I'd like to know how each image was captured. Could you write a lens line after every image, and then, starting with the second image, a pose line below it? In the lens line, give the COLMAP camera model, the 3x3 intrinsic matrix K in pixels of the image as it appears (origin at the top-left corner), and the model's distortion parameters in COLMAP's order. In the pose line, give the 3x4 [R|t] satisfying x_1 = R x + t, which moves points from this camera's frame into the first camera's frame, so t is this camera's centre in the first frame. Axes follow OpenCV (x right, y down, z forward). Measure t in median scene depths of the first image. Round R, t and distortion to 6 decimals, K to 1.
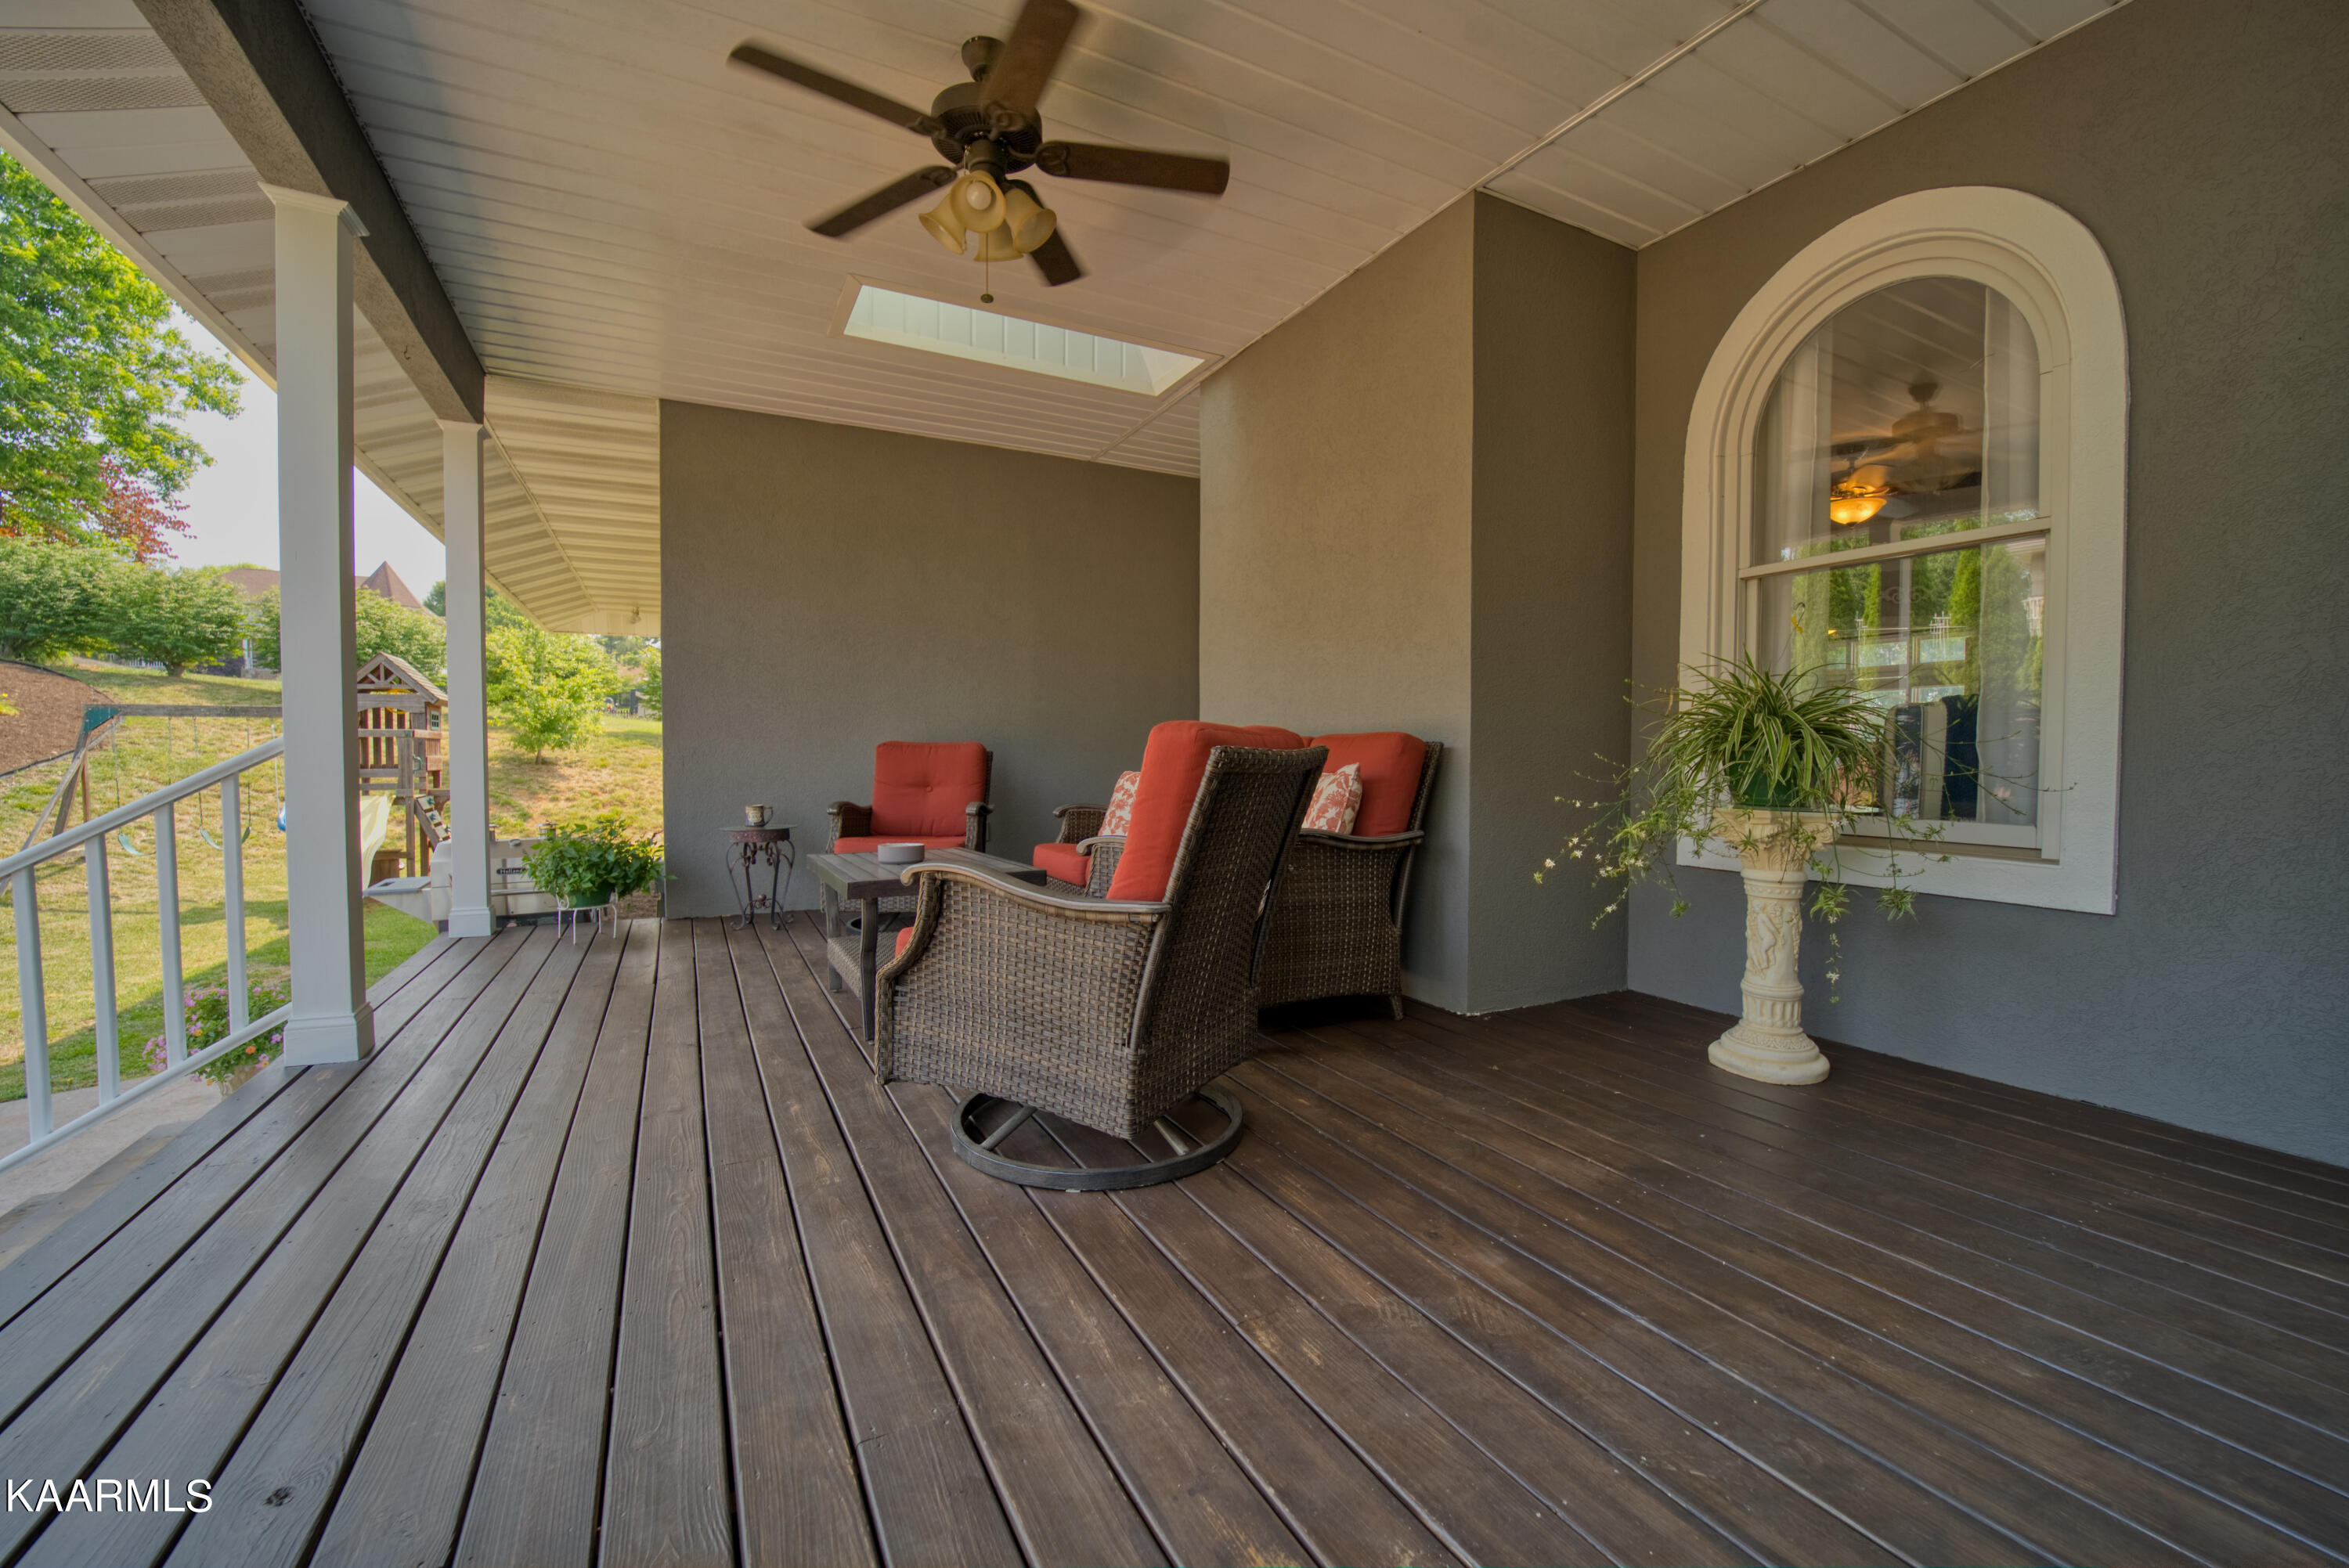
lens RADIAL K [[958.2, 0, 1186.0], [0, 958.2, 782.9], [0, 0, 1]] dist [-0.020495, -0.000366]
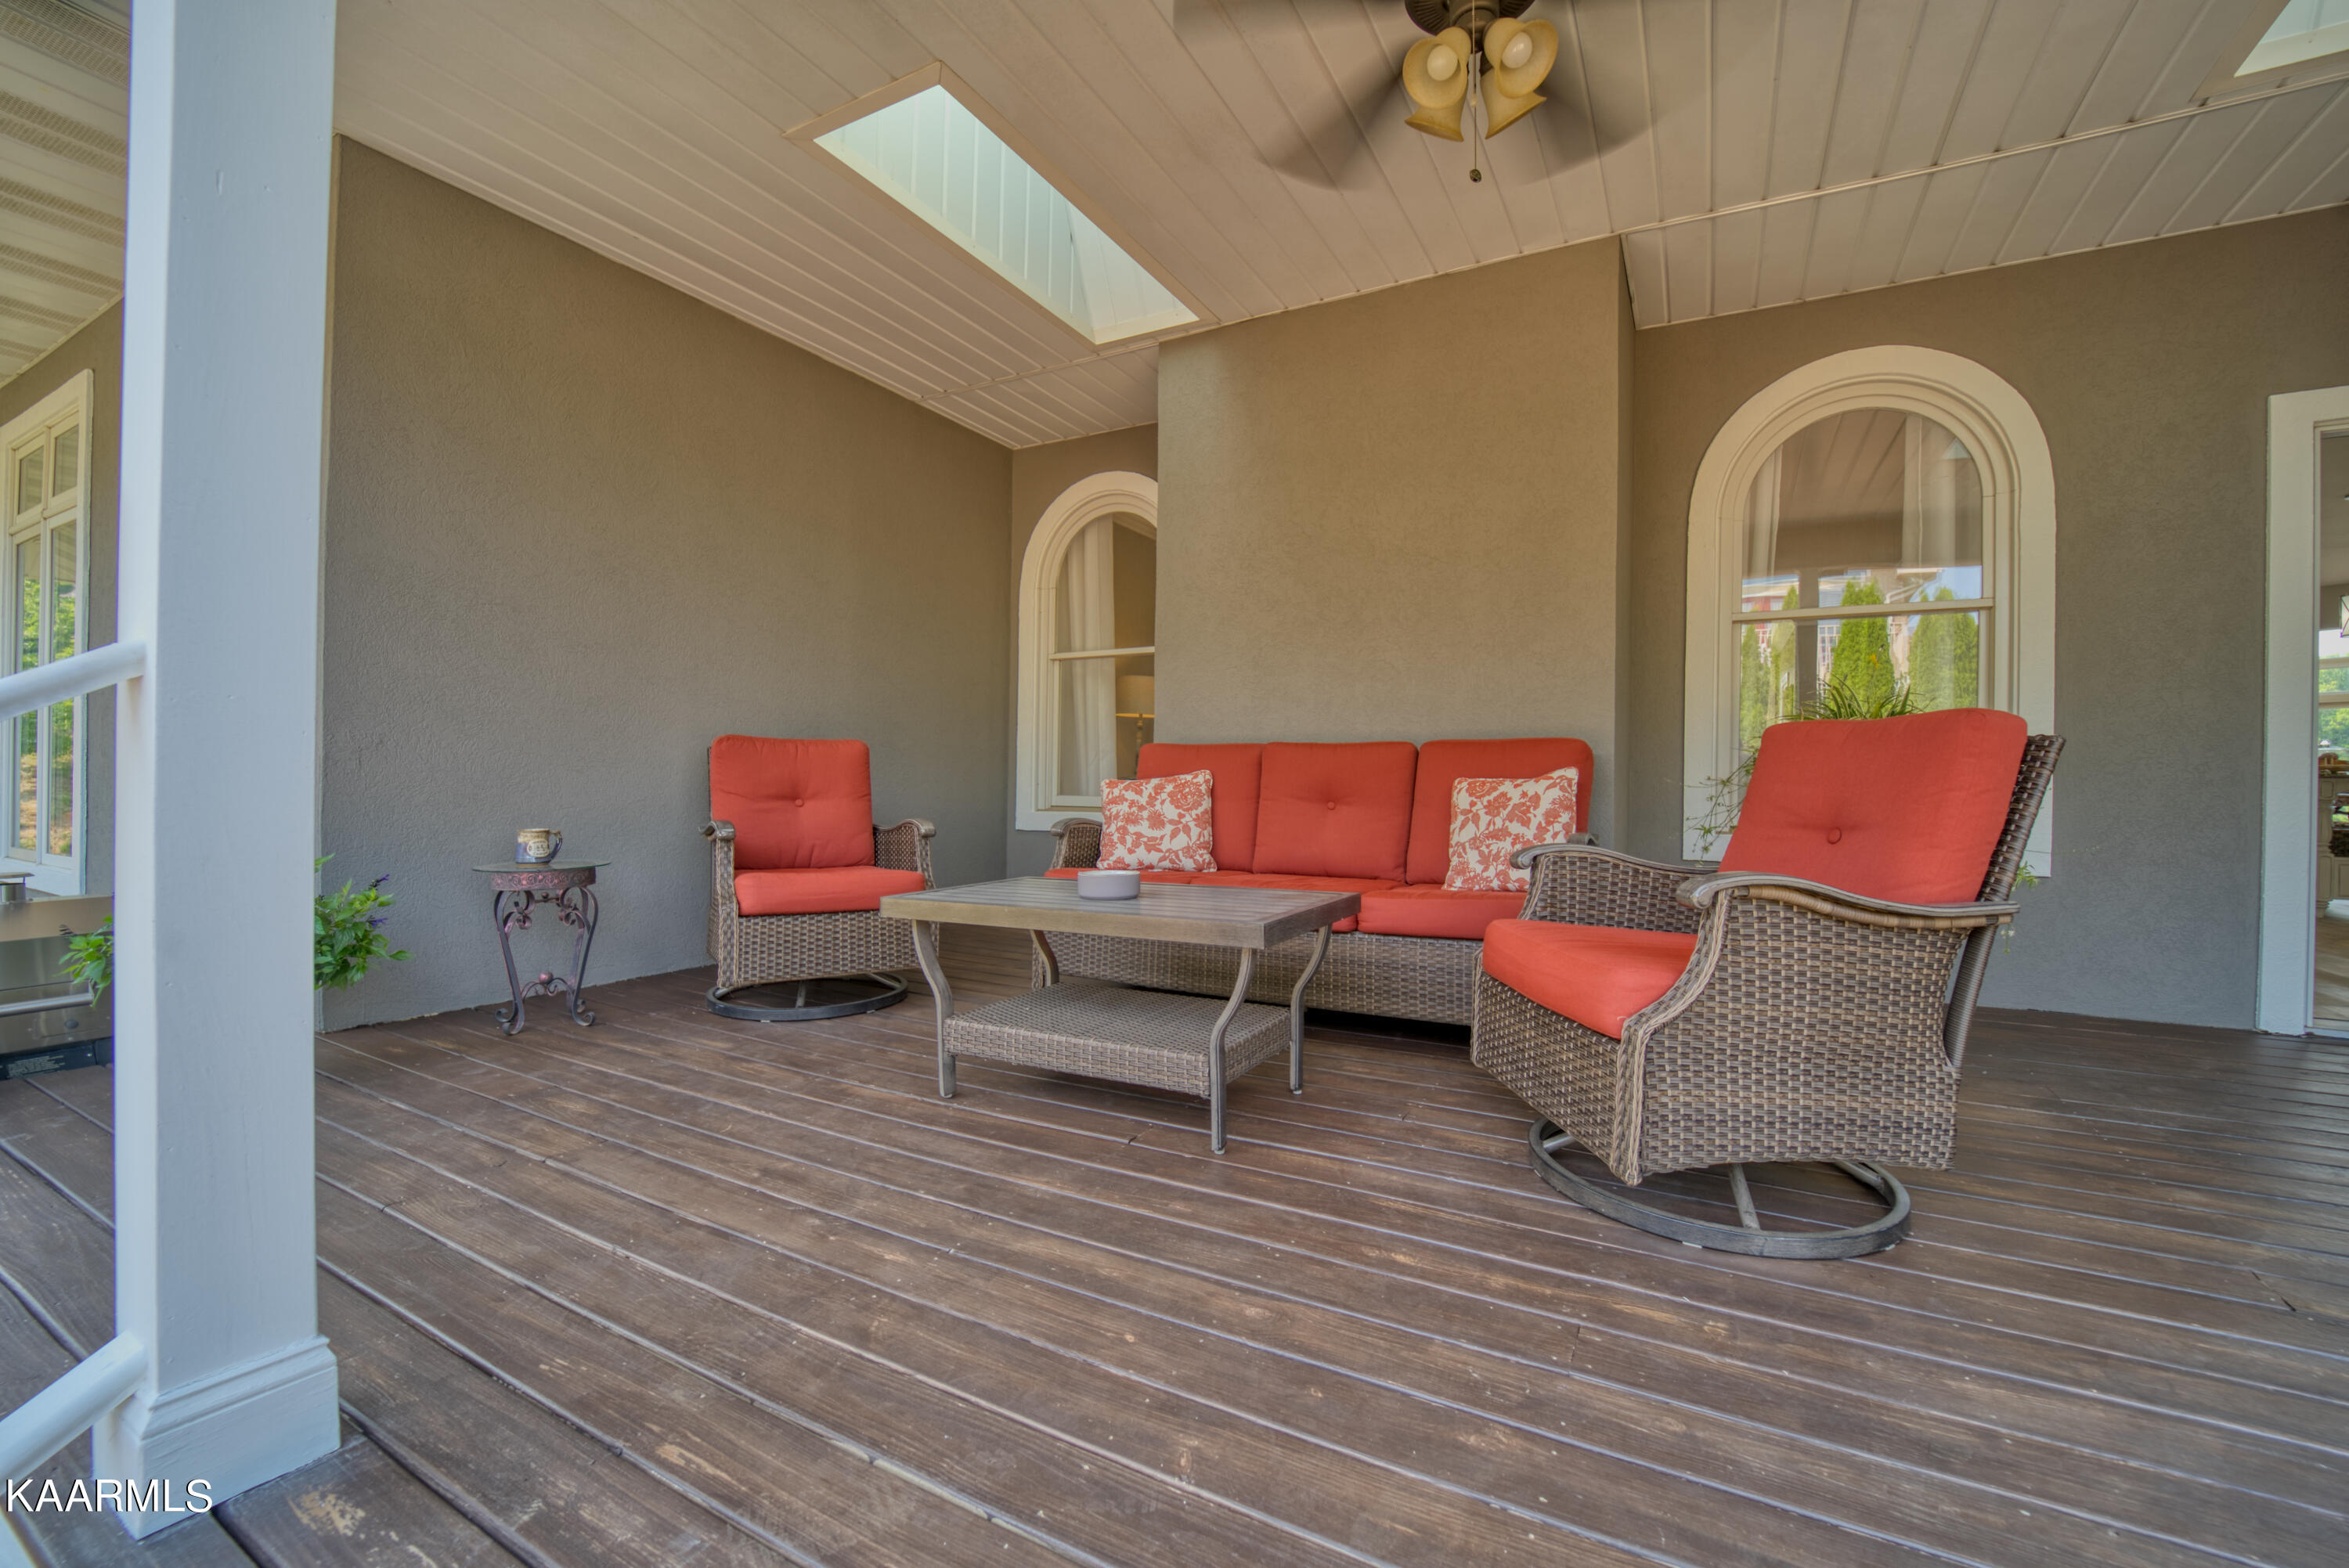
lens RADIAL K [[958.2, 0, 1191.6], [0, 958.2, 783.3], [0, 0, 1]] dist [-0.020495, -0.000366]
pose [[0.832852, 0.005628, 0.553467, -0.352594], [0.006341, 0.999786, -0.019709, 0.006496], [-0.553459, 0.019924, 0.832638, 0.198849]]
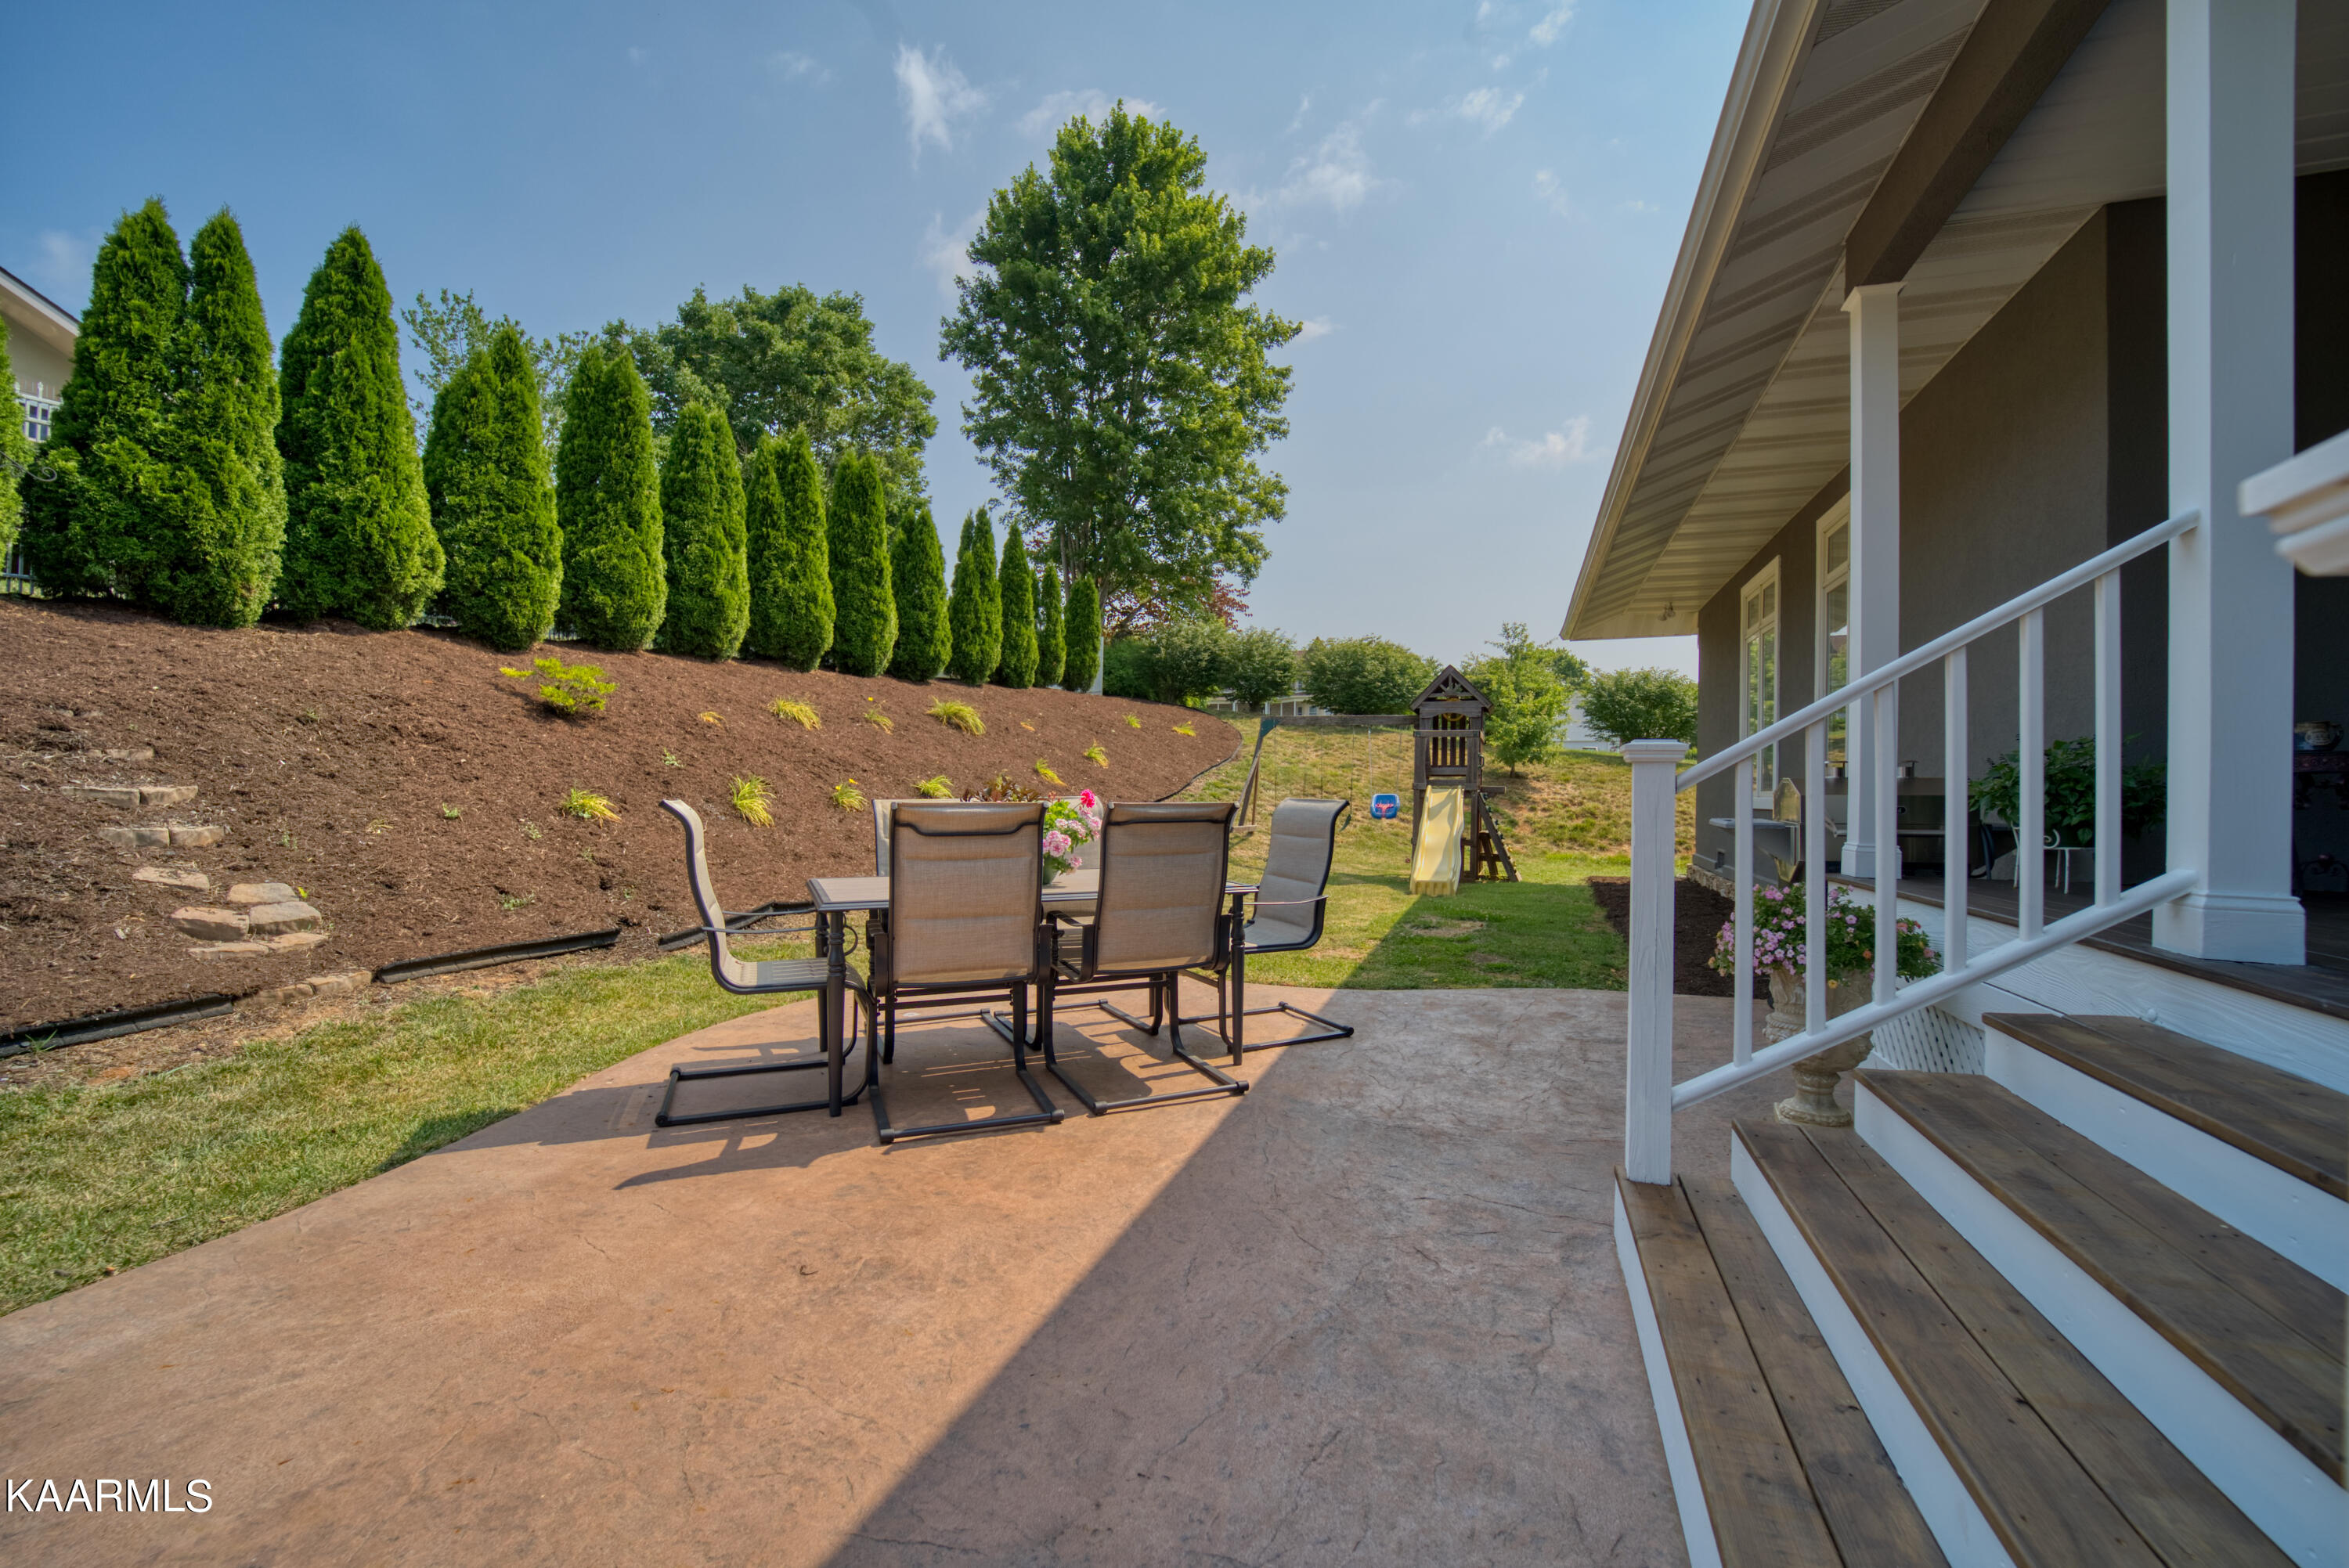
lens RADIAL K [[958.2, 0, 1186.5], [0, 958.2, 780.4], [0, 0, 1]] dist [-0.020495, -0.000366]
pose [[0.687615, 0.000779, -0.726075, -0.421442], [-0.036730, 0.998756, -0.033714, 0.094542], [0.725146, 0.049851, 0.686788, -0.038052]]
